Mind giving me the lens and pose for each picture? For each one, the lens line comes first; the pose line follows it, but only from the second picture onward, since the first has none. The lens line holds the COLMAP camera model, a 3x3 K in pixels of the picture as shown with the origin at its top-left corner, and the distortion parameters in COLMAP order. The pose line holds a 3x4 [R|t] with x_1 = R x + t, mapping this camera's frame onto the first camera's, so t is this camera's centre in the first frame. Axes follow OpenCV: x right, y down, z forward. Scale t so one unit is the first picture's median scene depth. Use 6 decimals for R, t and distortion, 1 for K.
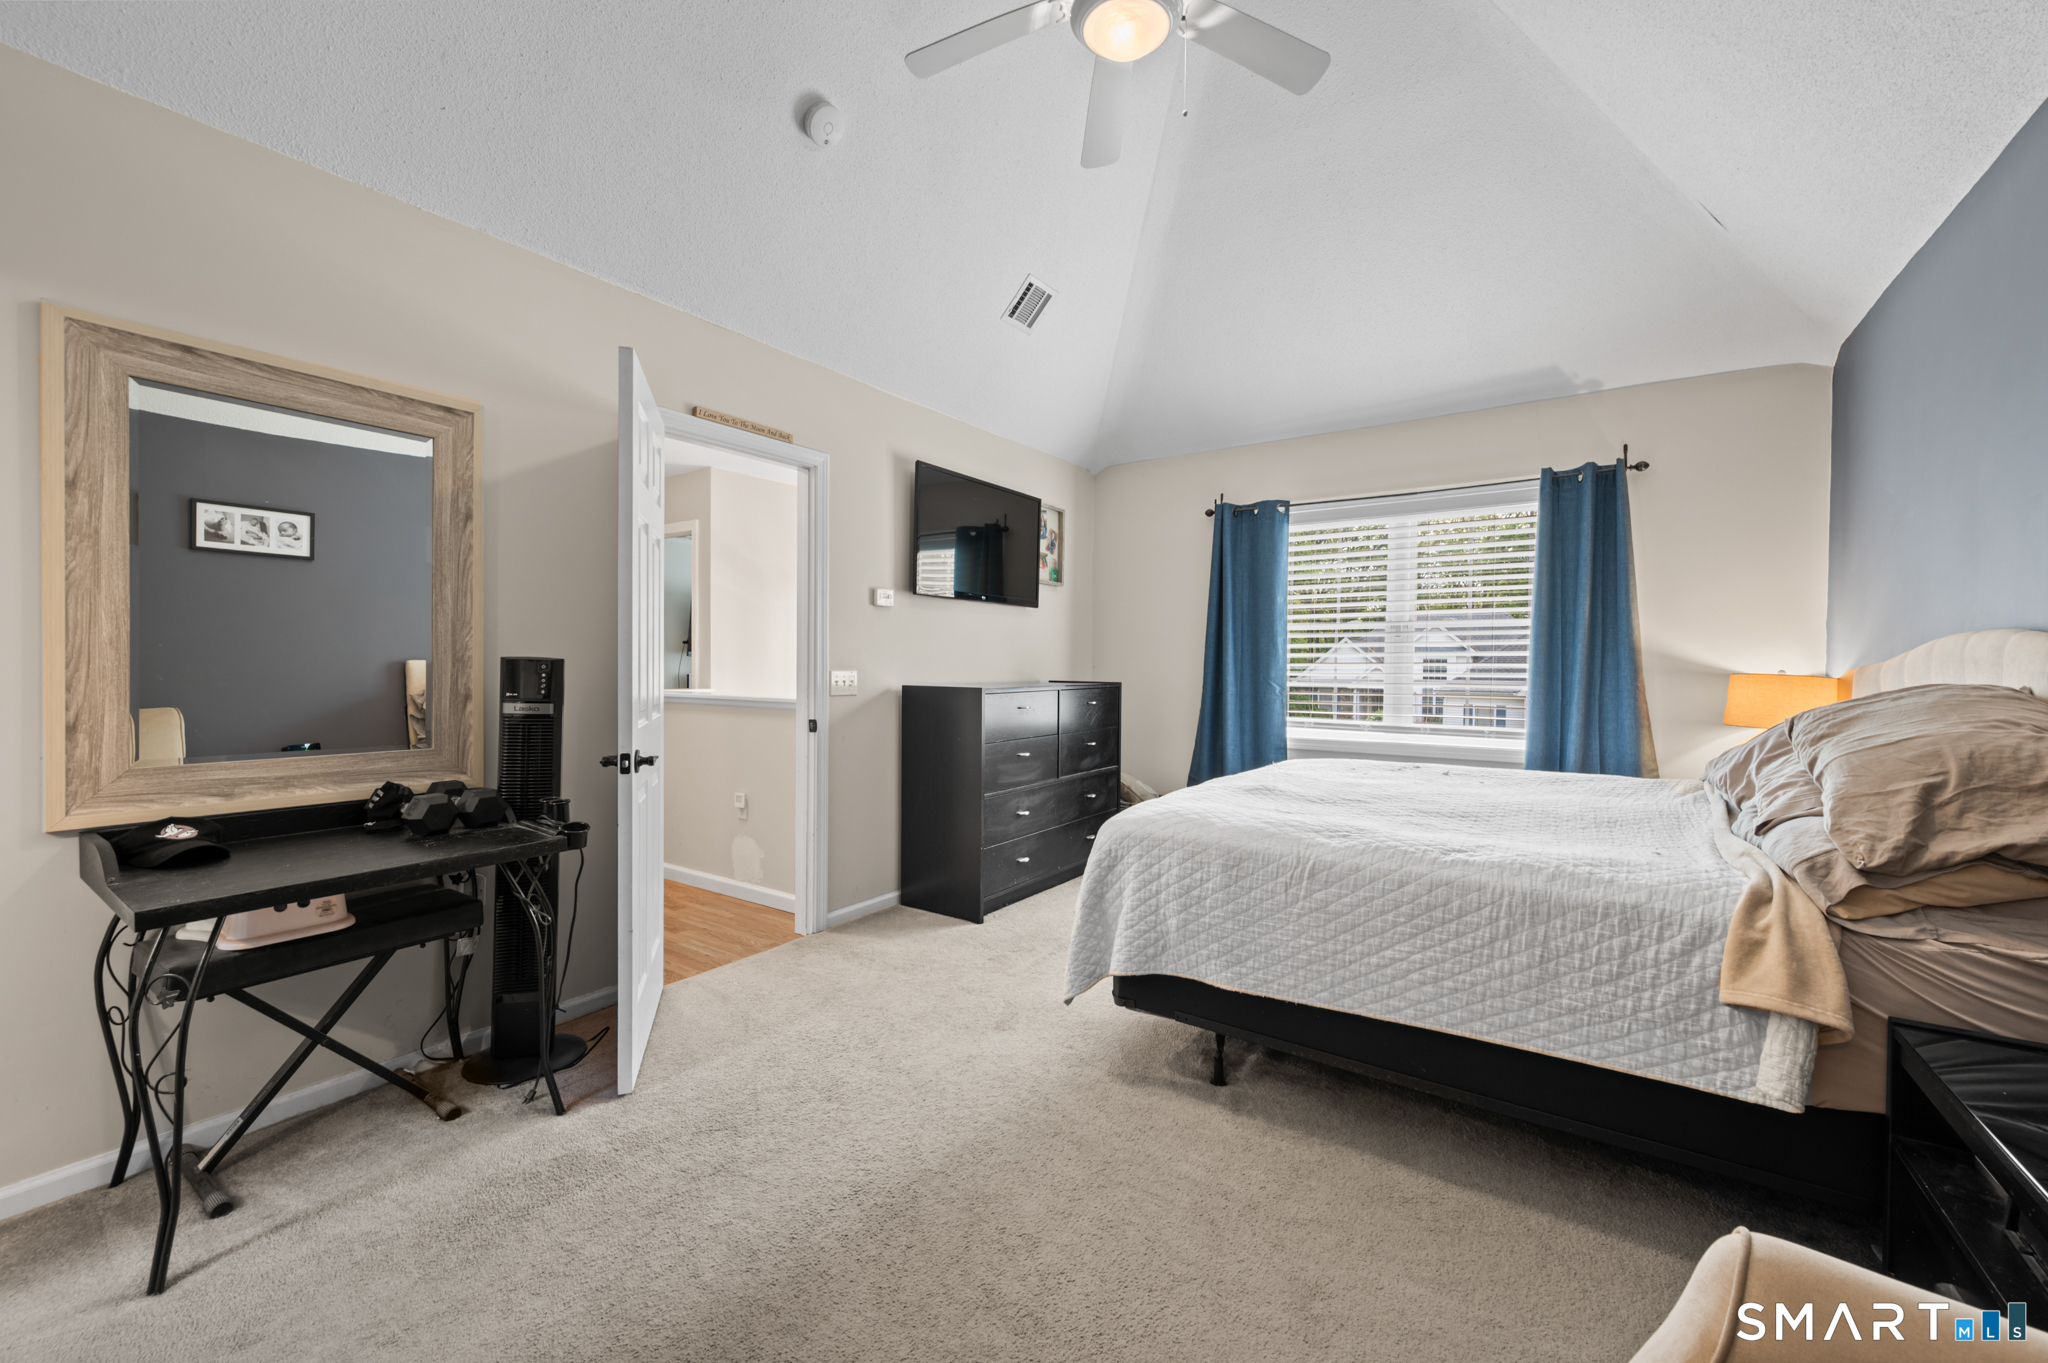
lens RADIAL K [[814.6, 0, 1034.3], [0, 814.6, 661.8], [0, 0, 1]] dist [-0.000059, 0.000100]
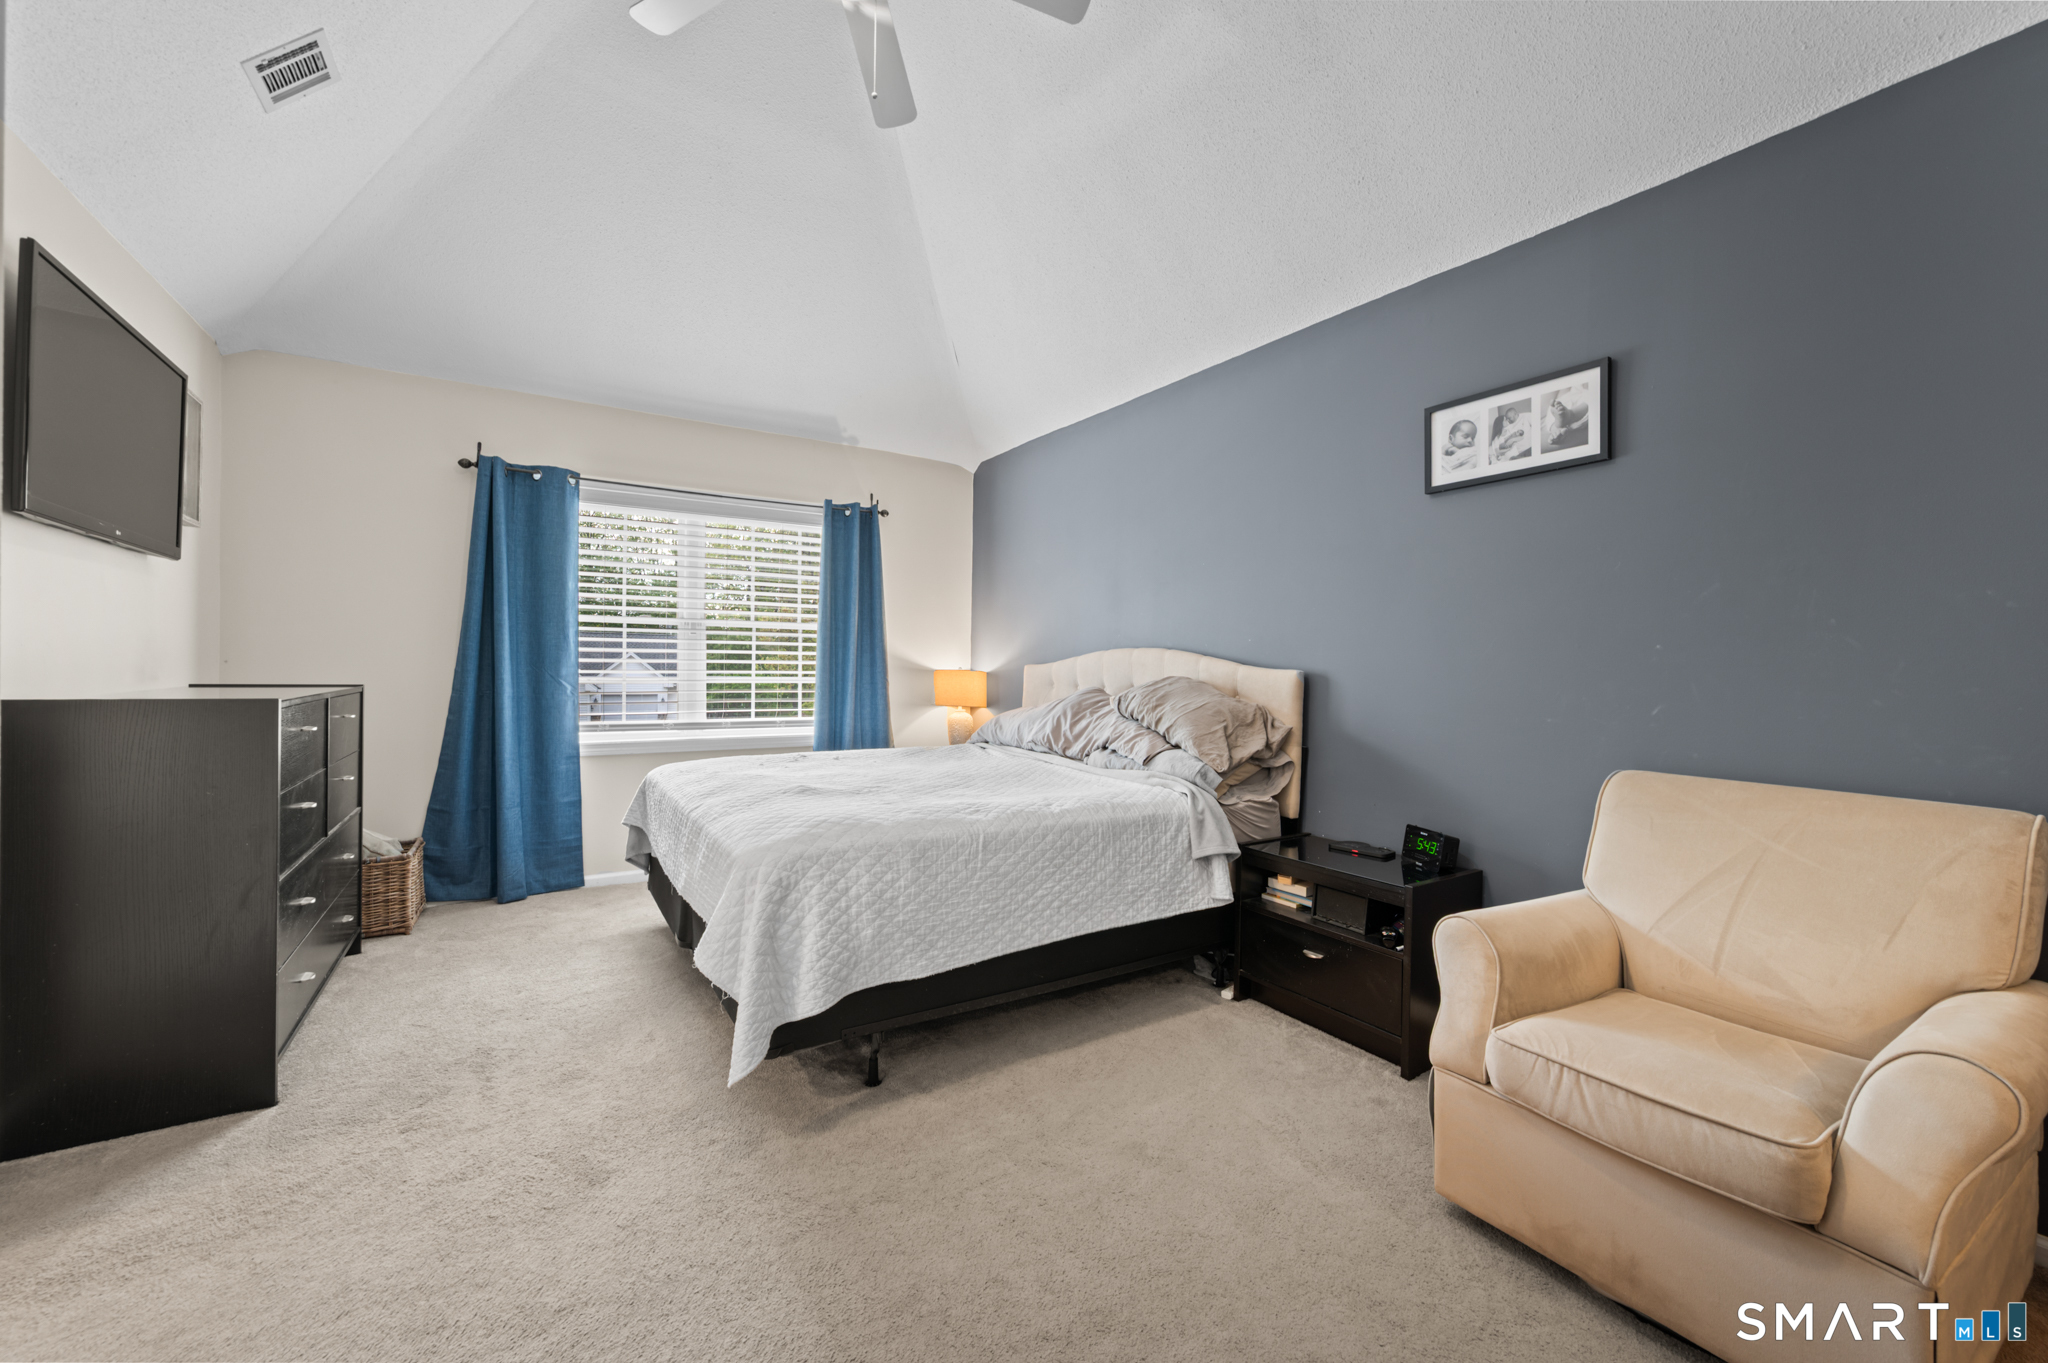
lens RADIAL K [[810.3, 0, 1031.2], [0, 810.3, 656.5], [0, 0, 1]] dist [0.000871, -0.000085]
pose [[0.386174, 0.010965, 0.922361, -0.451348], [-0.011915, 0.999905, -0.006899, -0.000941], [-0.922349, -0.008326, 0.386268, 0.321900]]
